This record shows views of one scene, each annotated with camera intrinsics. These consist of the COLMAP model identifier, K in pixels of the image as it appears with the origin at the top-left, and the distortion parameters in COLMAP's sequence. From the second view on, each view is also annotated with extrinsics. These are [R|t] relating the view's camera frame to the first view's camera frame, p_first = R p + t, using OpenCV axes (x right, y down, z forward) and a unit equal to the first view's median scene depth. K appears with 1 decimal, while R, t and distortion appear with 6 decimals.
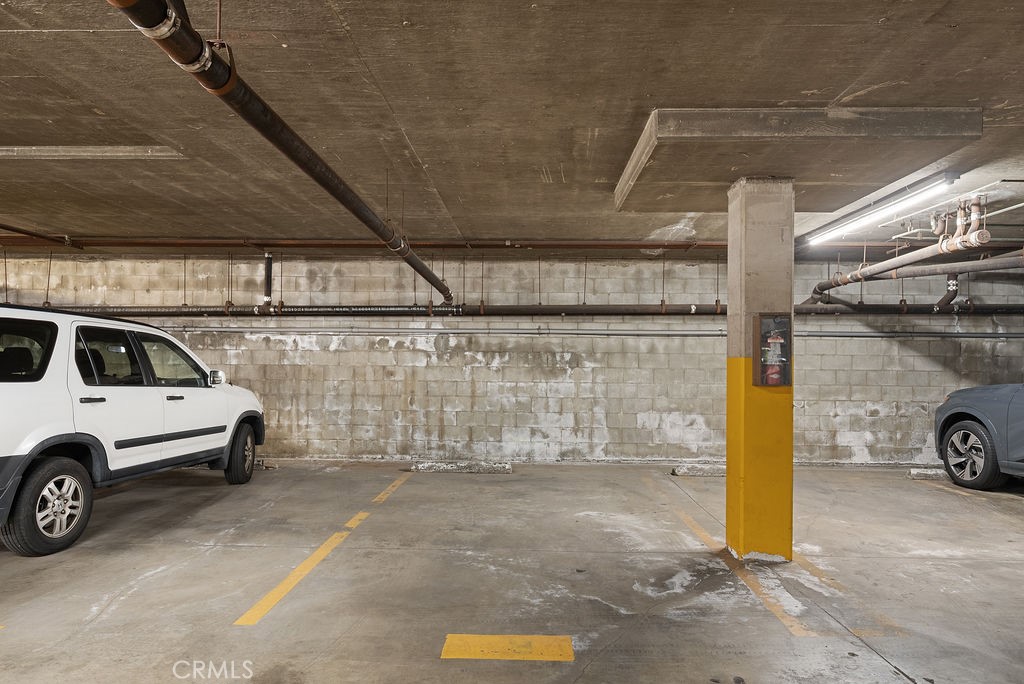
lens RADIAL K [[650.5, 0, 496.4], [0, 650.5, 348.8], [0, 0, 1]] dist [0.007232, 0.002182]
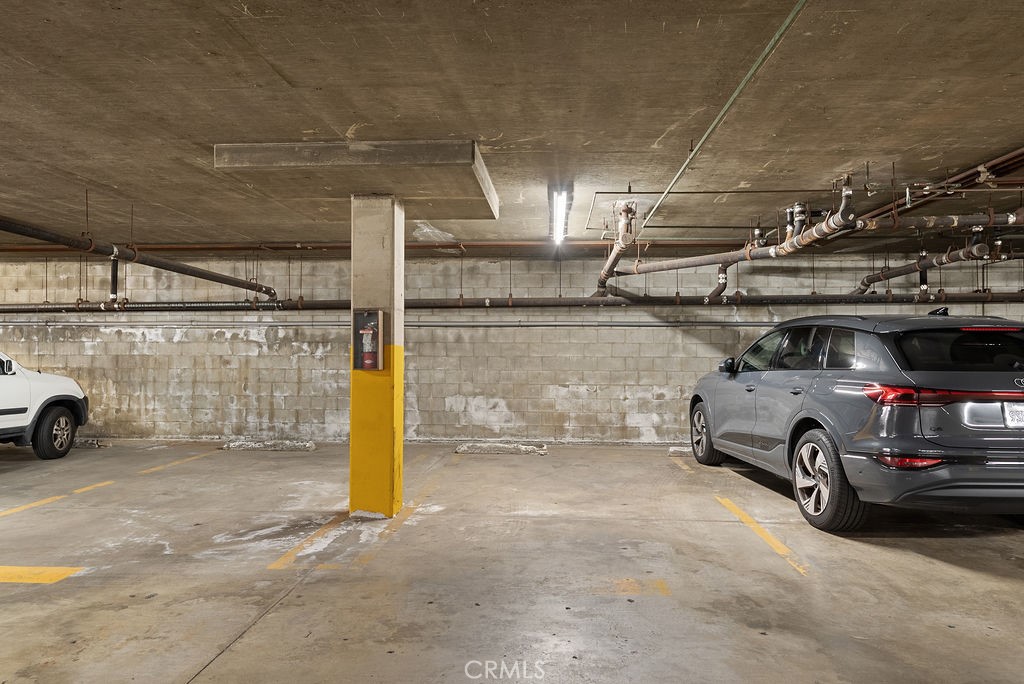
lens RADIAL K [[650.5, 0, 533.1], [0, 650.5, 331.3], [0, 0, 1]] dist [0.007232, 0.002182]
pose [[0.999069, -0.006844, -0.042584, 0.414416], [0.006351, 0.999911, -0.011711, 0.001485], [0.042661, 0.011429, 0.999024, -0.093246]]
